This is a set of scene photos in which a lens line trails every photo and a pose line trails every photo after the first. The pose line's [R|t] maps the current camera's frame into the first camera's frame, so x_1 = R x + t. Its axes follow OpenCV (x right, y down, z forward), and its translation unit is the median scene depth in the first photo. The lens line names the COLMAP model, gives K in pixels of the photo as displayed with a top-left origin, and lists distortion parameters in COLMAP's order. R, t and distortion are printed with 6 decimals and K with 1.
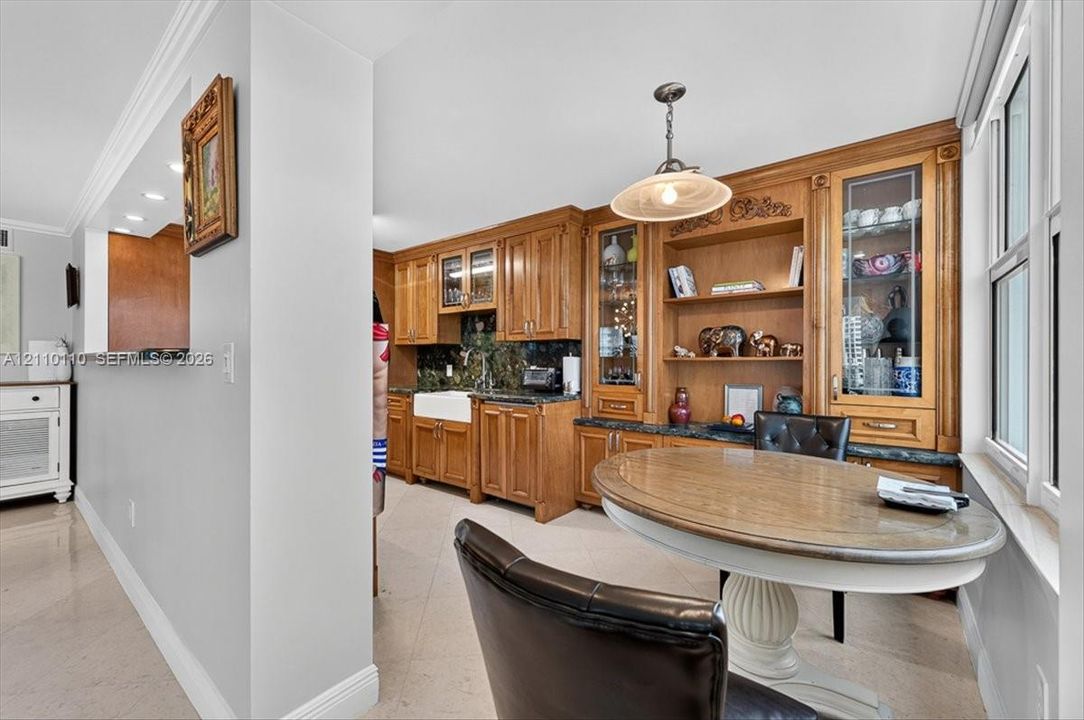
lens RADIAL K [[437.9, 0, 543.1], [0, 437.9, 357.7], [0, 0, 1]] dist [0.000275, -0.000124]
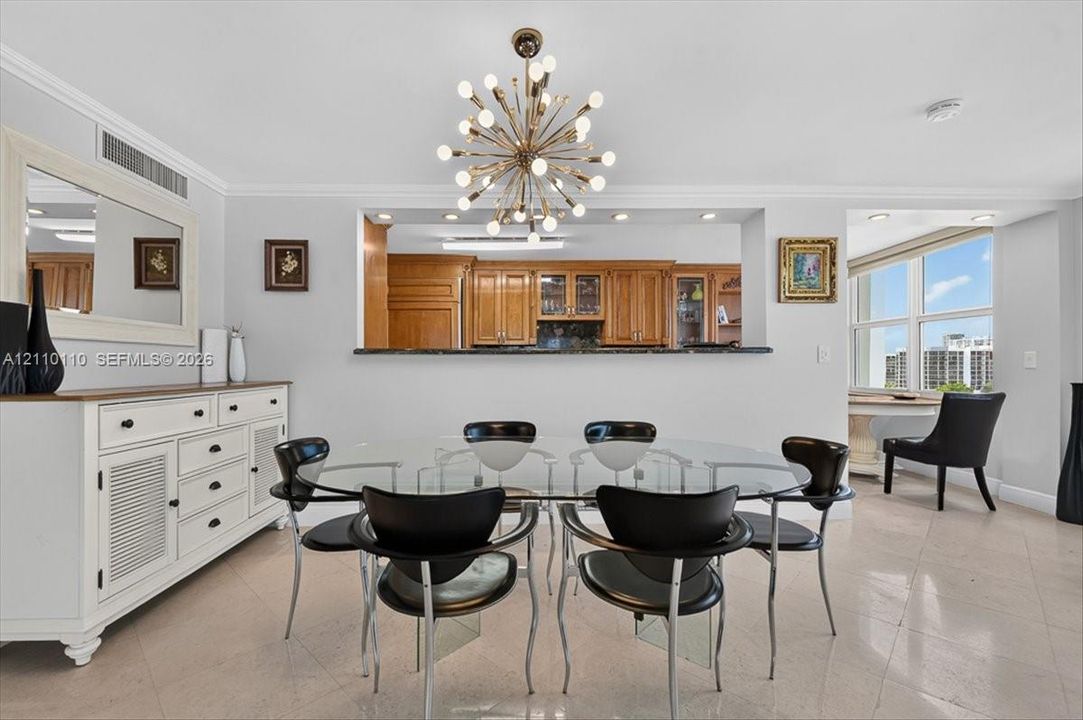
lens RADIAL K [[469.6, 0, 541.5], [0, 469.6, 360.0], [0, 0, 1]] dist [-0.000489, -0.000137]
pose [[0.756092, -0.011038, 0.654373, -1.062999], [-0.003940, 0.999763, 0.021416, -0.020724], [-0.654454, -0.018771, 0.755869, 0.039554]]
